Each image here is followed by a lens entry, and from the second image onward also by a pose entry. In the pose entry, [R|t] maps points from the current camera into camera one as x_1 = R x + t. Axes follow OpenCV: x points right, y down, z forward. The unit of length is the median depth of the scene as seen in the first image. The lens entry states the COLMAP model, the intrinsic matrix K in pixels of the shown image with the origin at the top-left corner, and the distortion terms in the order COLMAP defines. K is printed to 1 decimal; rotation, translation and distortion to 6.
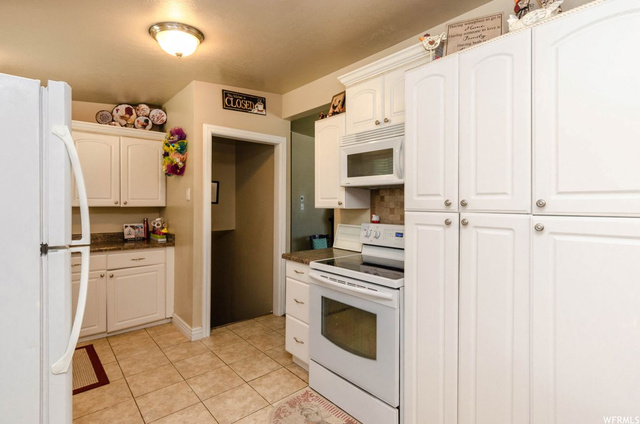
lens RADIAL K [[307.7, 0, 320.4], [0, 307.7, 207.7], [0, 0, 1]] dist [0.016744, 0.000851]
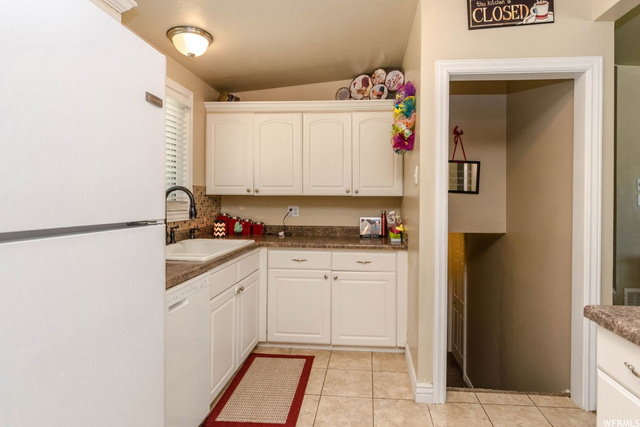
lens RADIAL K [[355.1, 0, 323.4], [0, 355.1, 197.8], [0, 0, 1]] dist [0.001717, -0.001634]
pose [[0.708744, -0.001095, -0.705465, -0.025045], [-0.010412, 0.999874, -0.012012, 0.013845], [0.705389, 0.015858, 0.708643, 0.269237]]
